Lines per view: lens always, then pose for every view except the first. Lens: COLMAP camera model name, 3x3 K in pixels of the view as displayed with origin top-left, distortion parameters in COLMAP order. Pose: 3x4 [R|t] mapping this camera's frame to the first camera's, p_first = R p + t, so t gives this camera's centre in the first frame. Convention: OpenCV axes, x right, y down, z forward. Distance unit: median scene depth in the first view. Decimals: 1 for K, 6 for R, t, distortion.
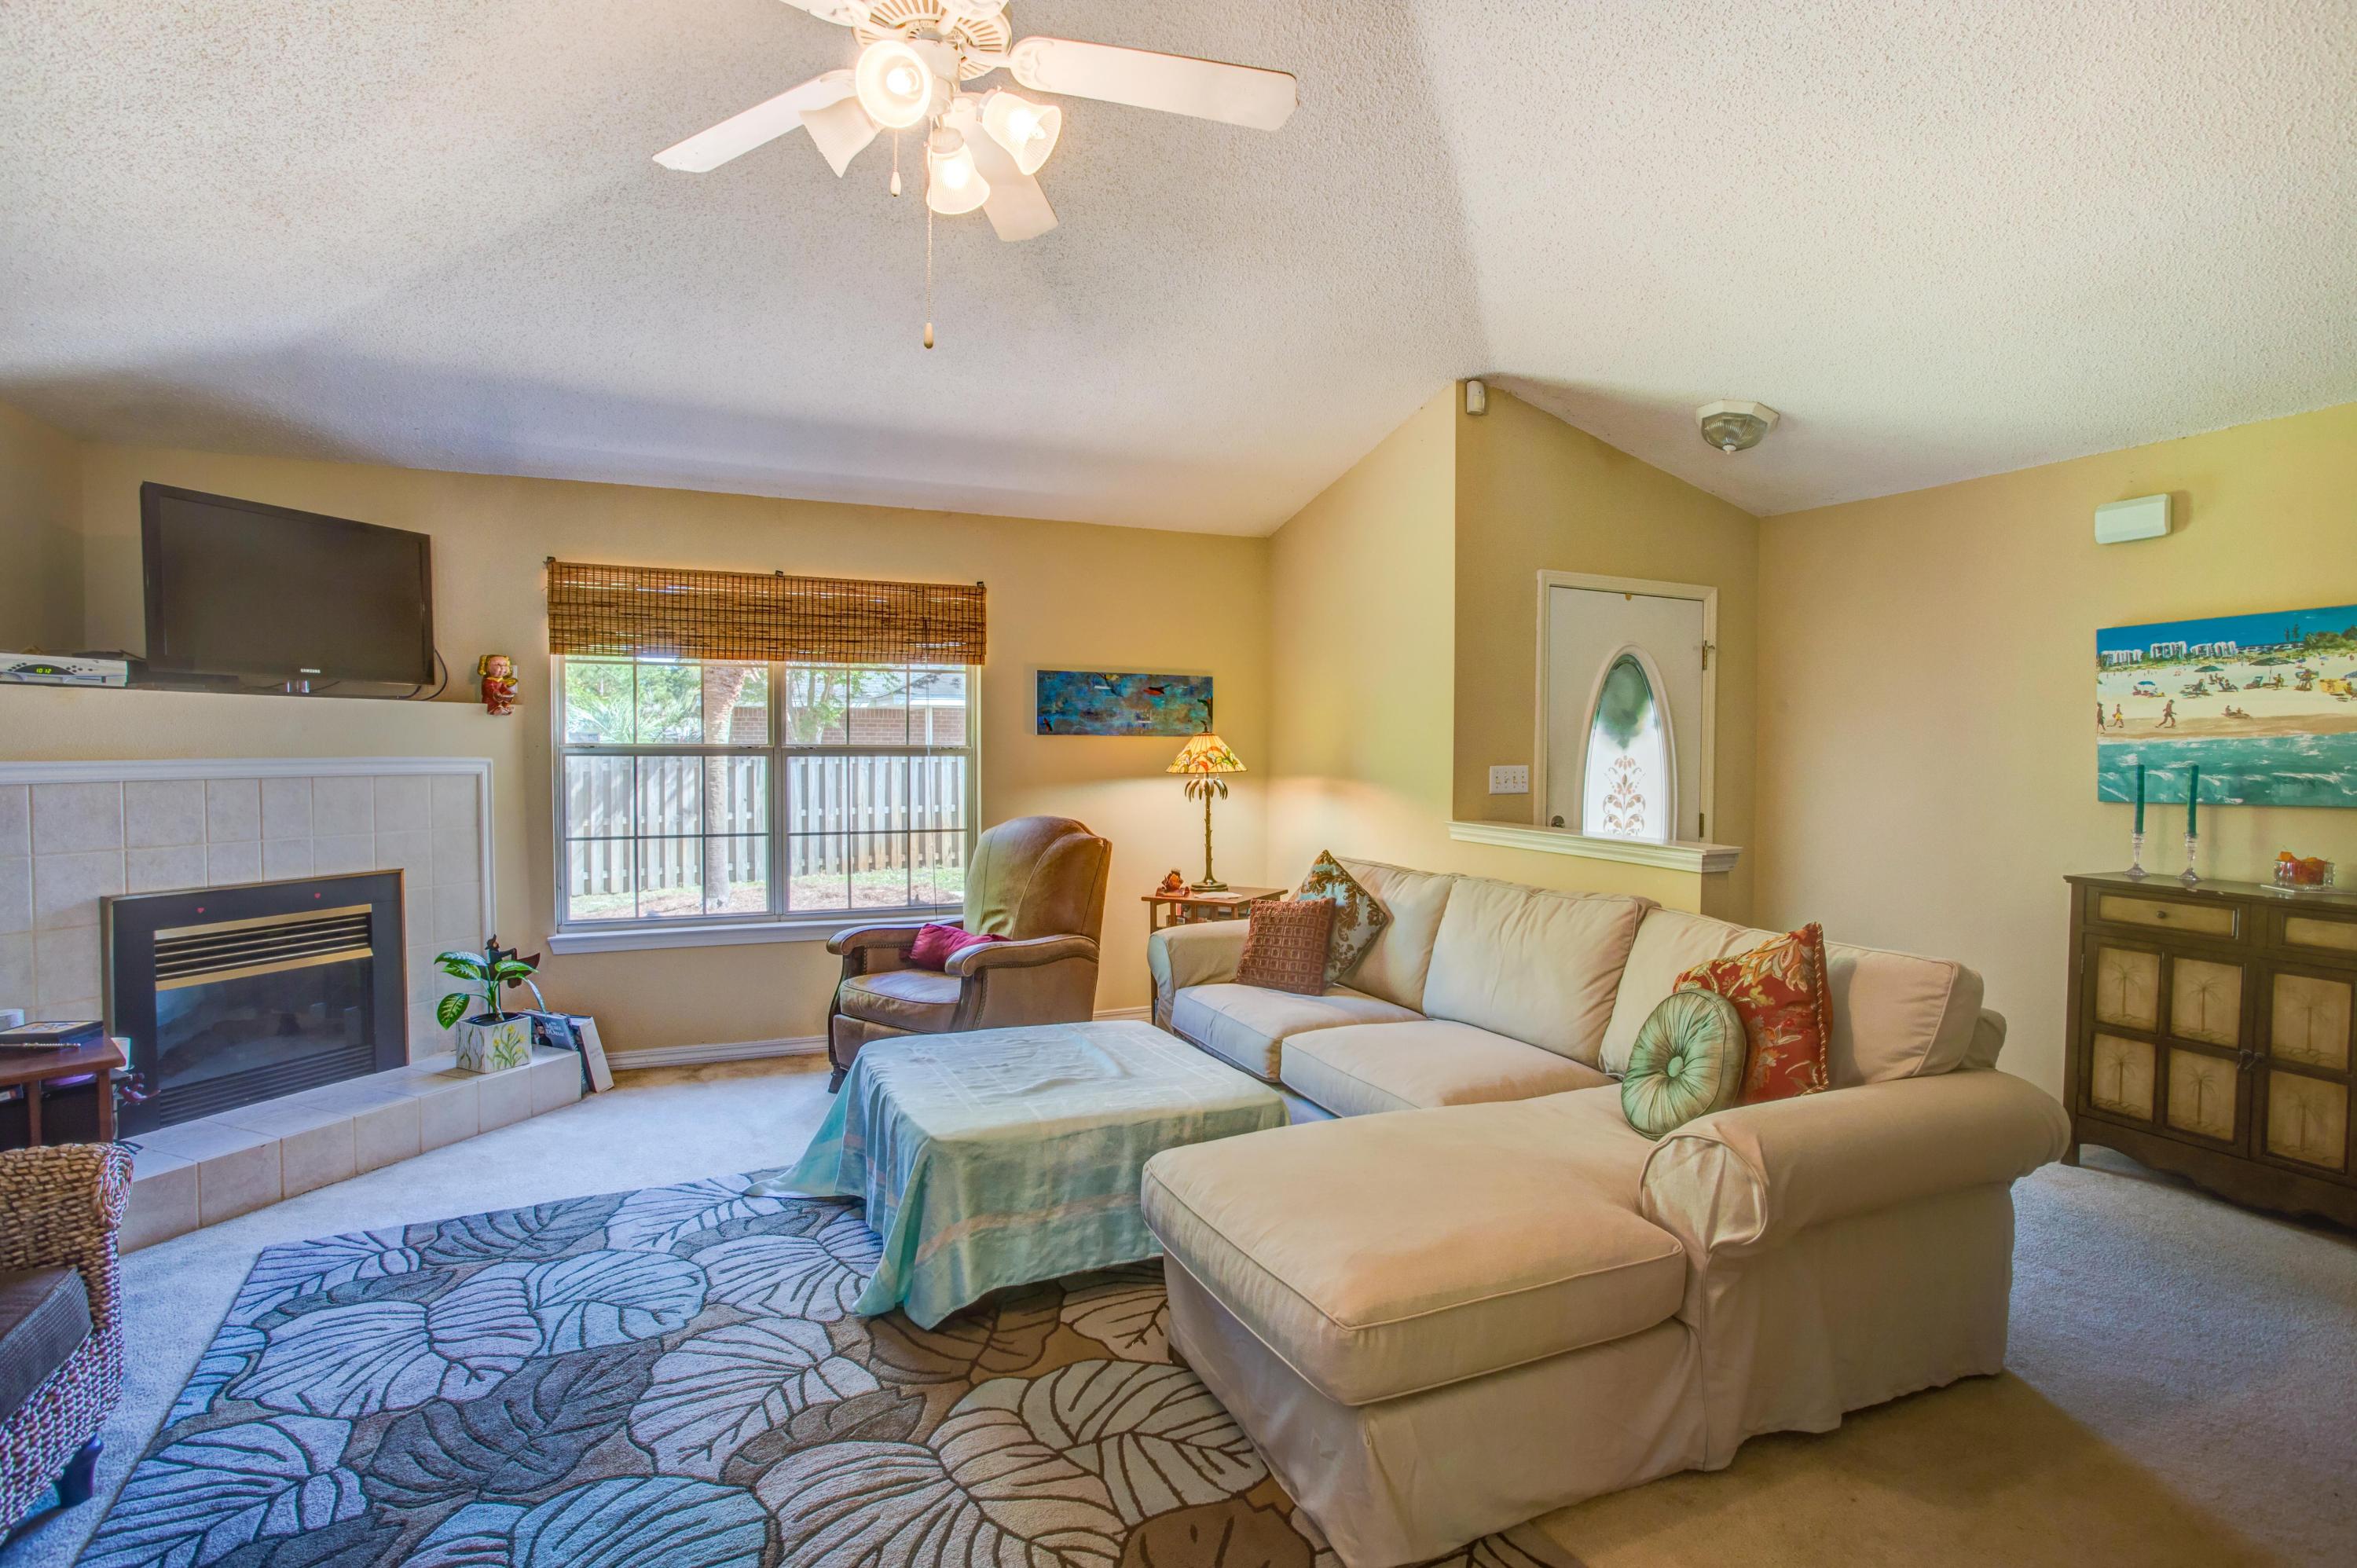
lens RADIAL K [[1147.8, 0, 1174.8], [0, 1147.8, 773.3], [0, 0, 1]] dist [-0.073811, 0.033830]
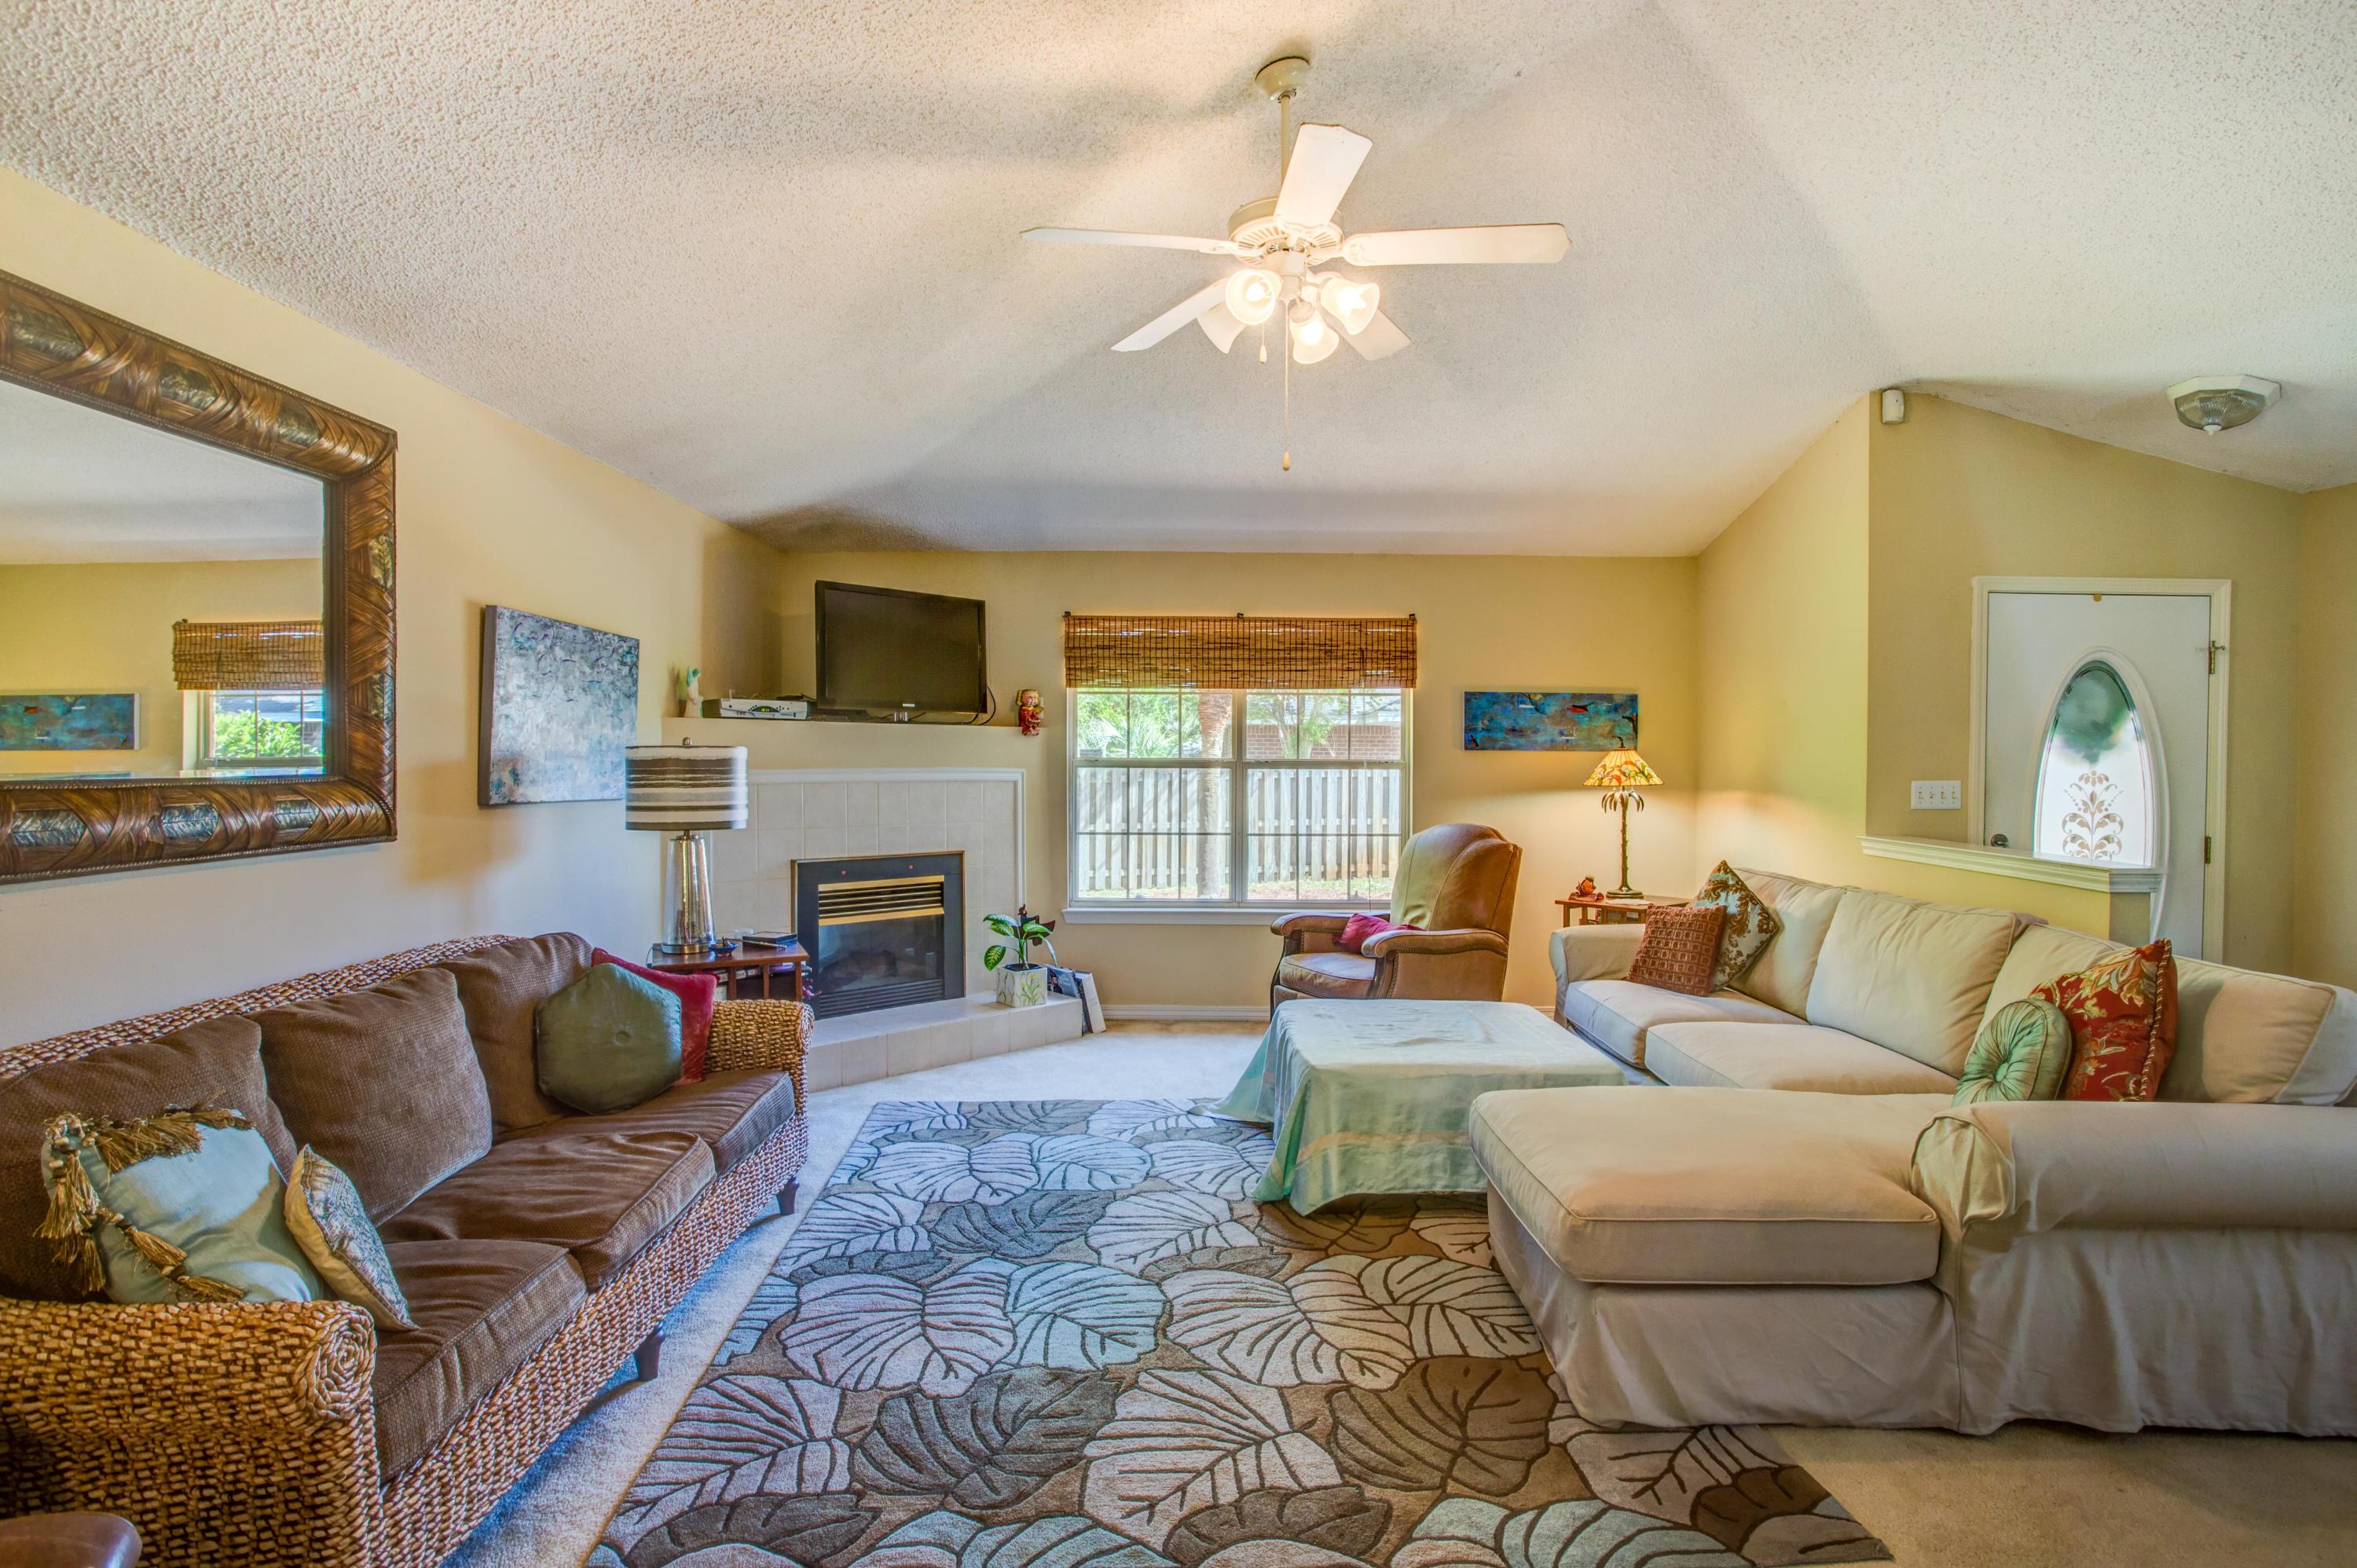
lens RADIAL K [[1147.8, 0, 1174.8], [0, 1147.8, 773.3], [0, 0, 1]] dist [-0.073811, 0.033830]
pose [[0.908663, 0.004879, -0.417501, 0.120891], [-0.010411, 0.999886, -0.010976, 0.005004], [0.417399, 0.014320, 0.908610, -0.157577]]
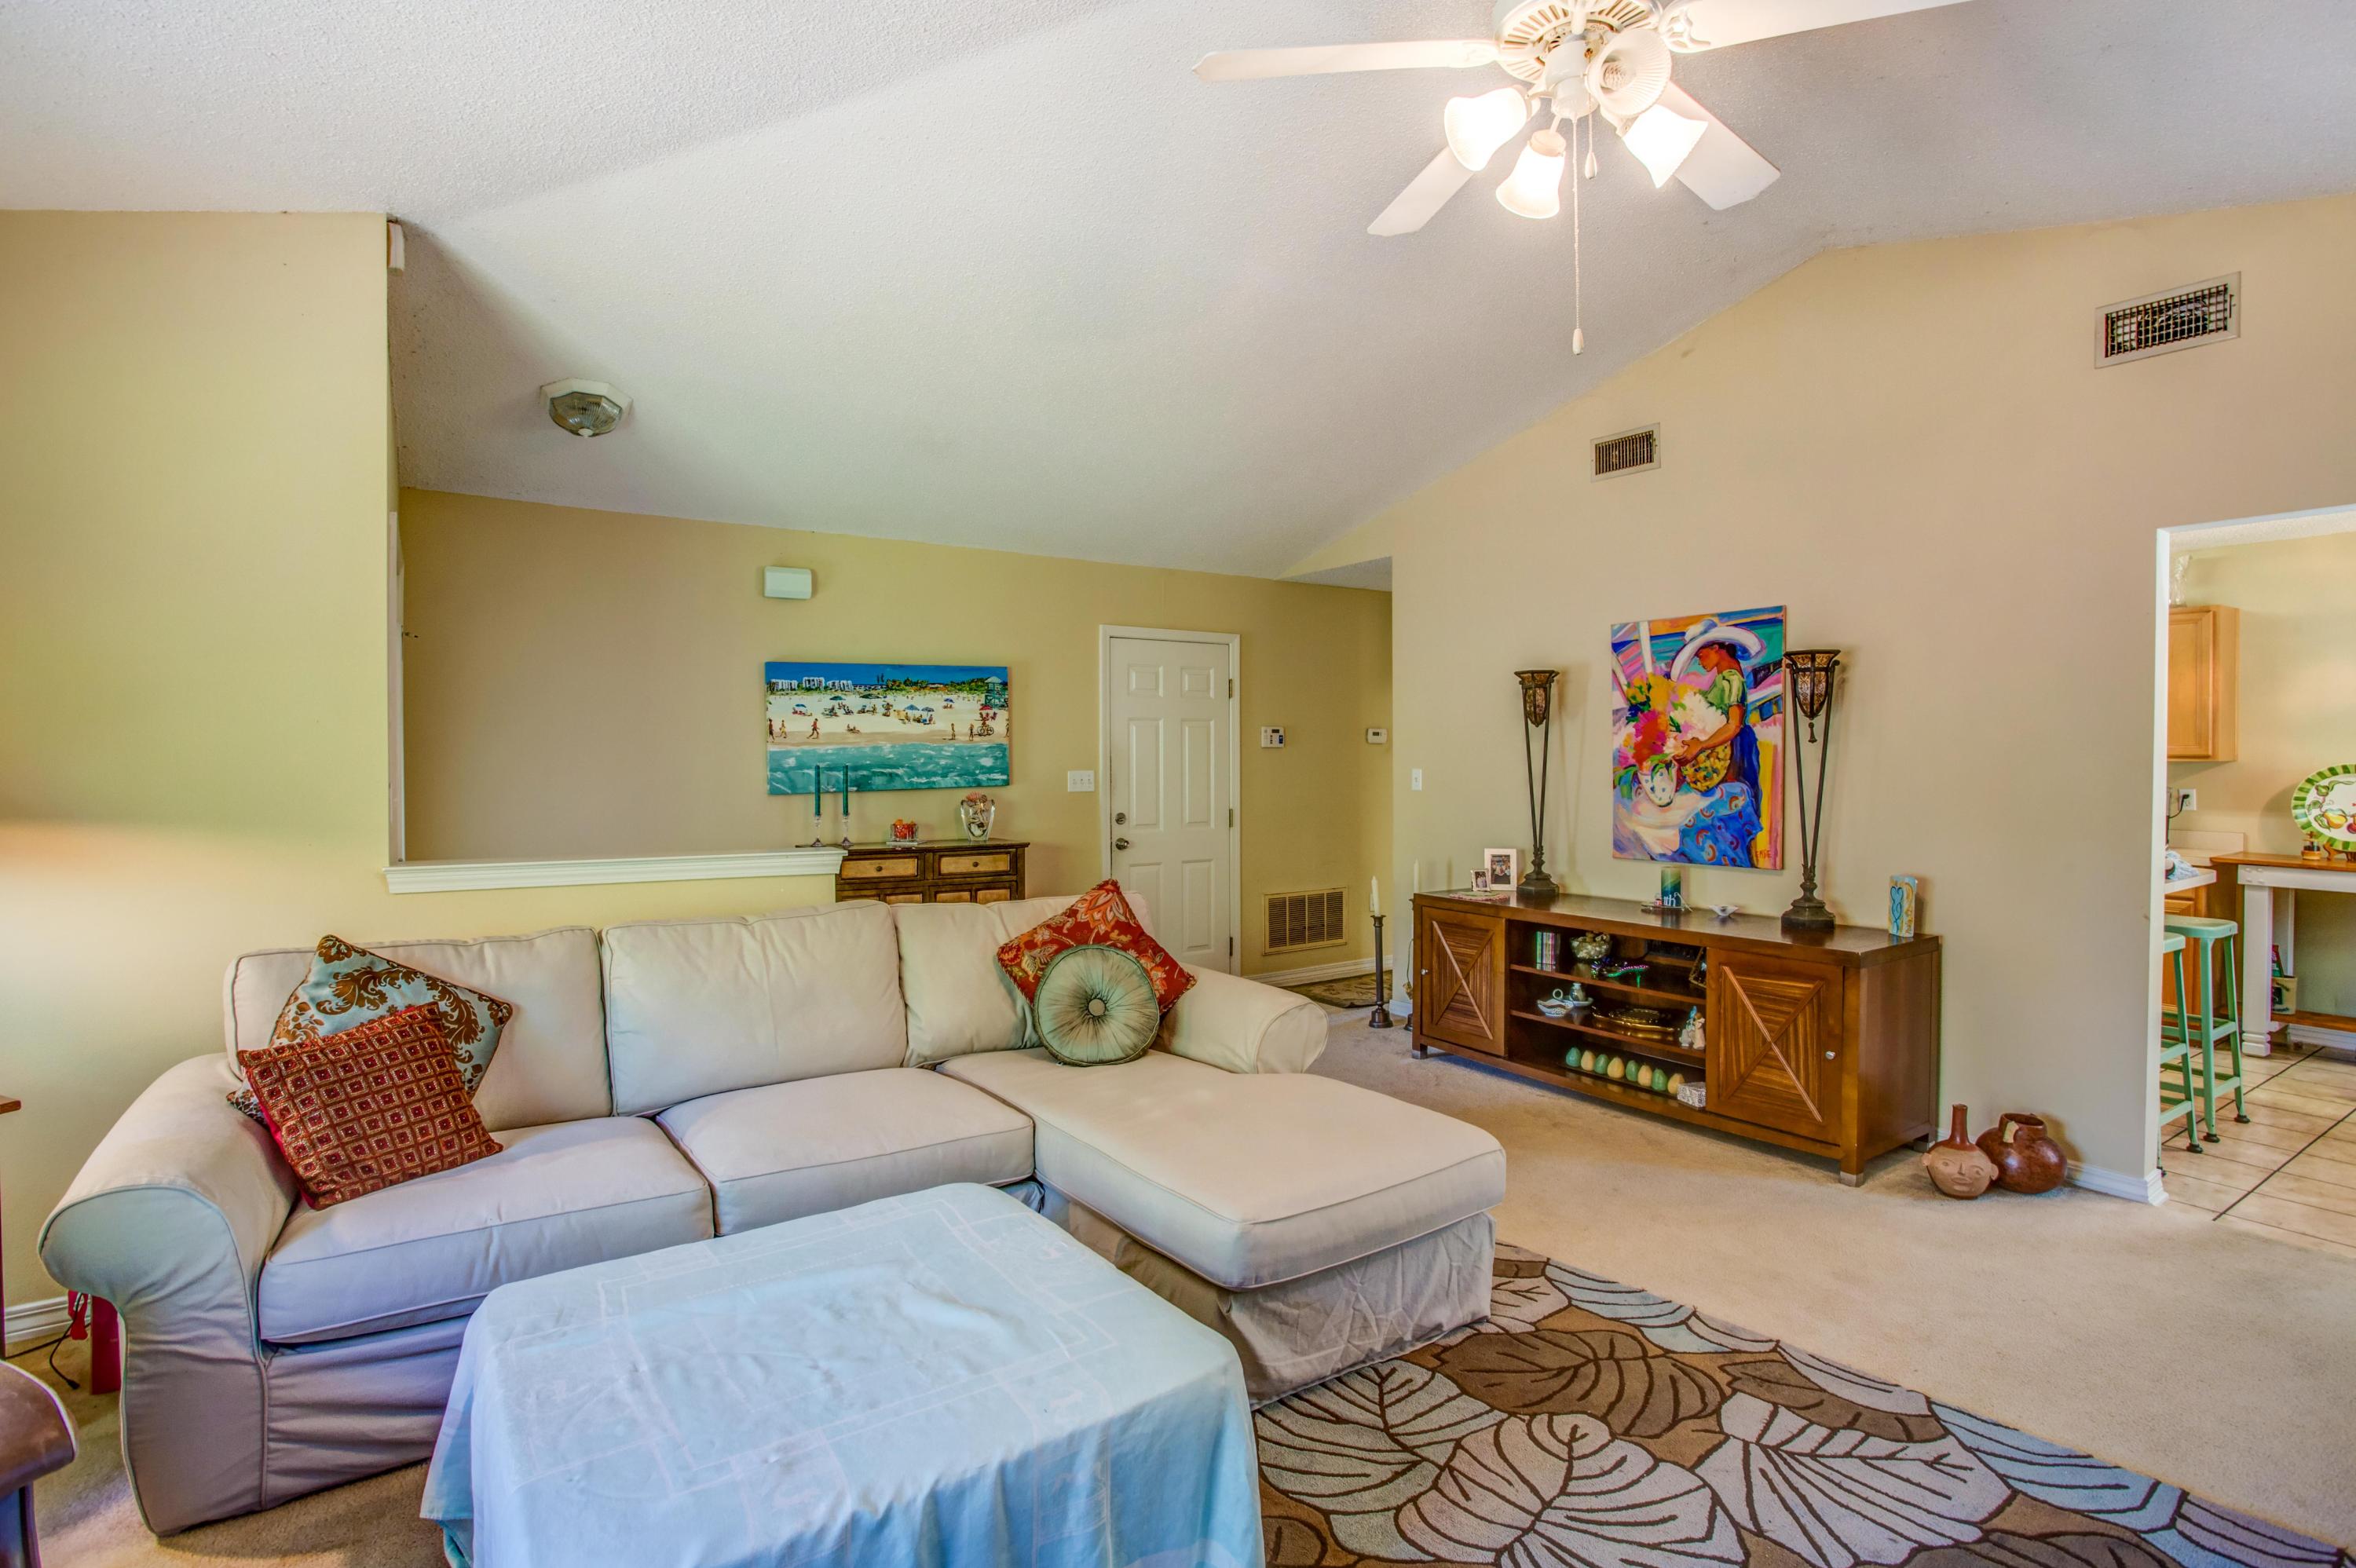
lens RADIAL K [[1147.3, 0, 1174.3], [0, 1147.3, 773.3], [0, 0, 1]] dist [-0.073811, 0.033830]
pose [[-0.170038, -0.022125, 0.985189, -0.561743], [0.022723, 0.999394, 0.026366, -0.023812], [-0.985176, 0.026870, -0.169432, 0.757418]]
